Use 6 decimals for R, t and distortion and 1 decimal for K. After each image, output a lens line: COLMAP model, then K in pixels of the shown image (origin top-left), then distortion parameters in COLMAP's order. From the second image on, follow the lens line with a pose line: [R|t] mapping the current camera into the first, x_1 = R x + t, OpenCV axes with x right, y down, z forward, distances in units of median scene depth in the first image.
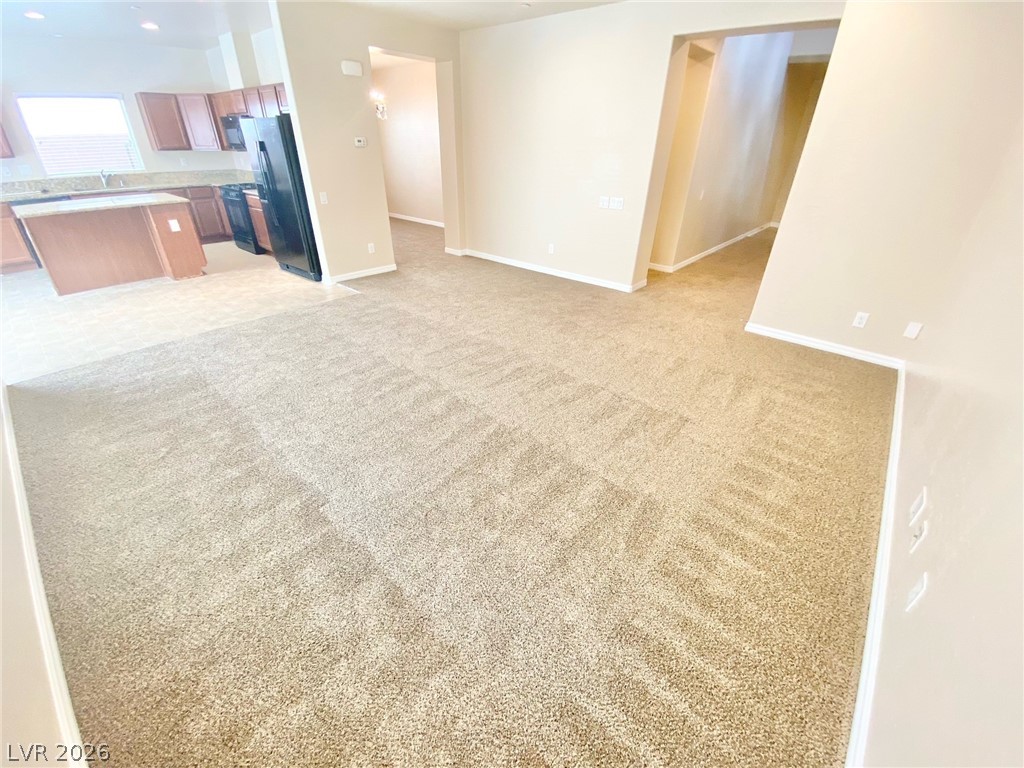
lens RADIAL K [[422.6, 0, 507.5], [0, 422.6, 382.0], [0, 0, 1]] dist [0.028988, -0.023051]
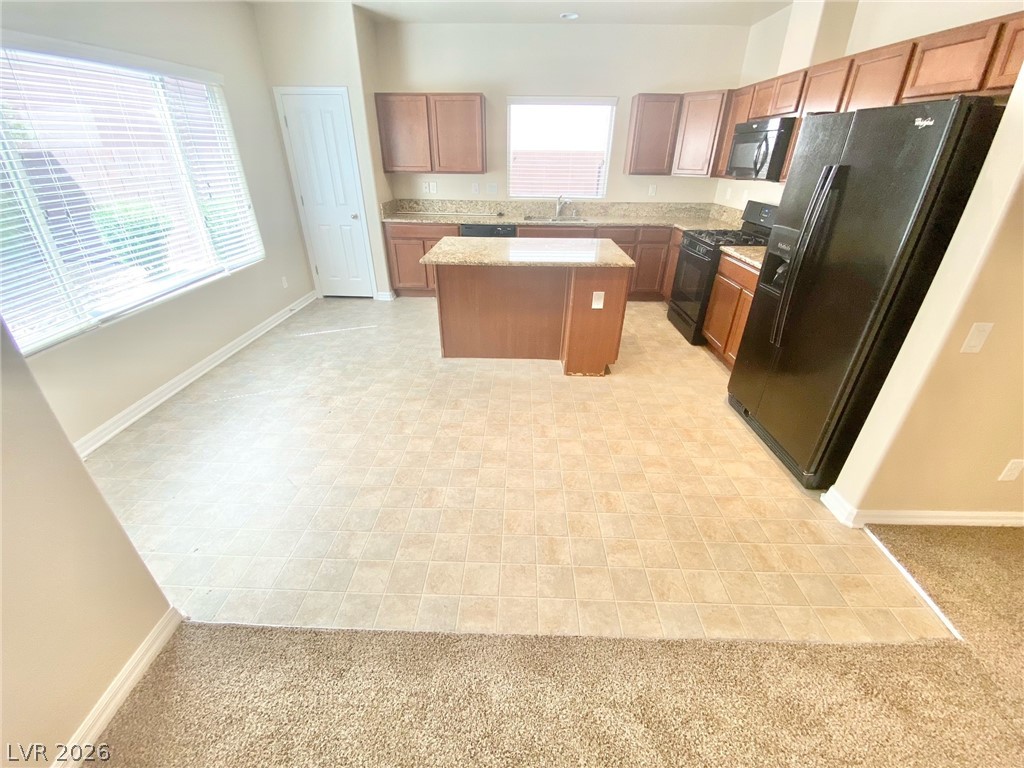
lens RADIAL K [[416.2, 0, 512.3], [0, 416.2, 381.4], [0, 0, 1]] dist [0.031178, -0.027314]
pose [[0.639198, 0.360829, -0.679138, -0.375608], [-0.381990, 0.915420, 0.126842, -0.264148], [0.667465, 0.178347, 0.722968, 0.461967]]
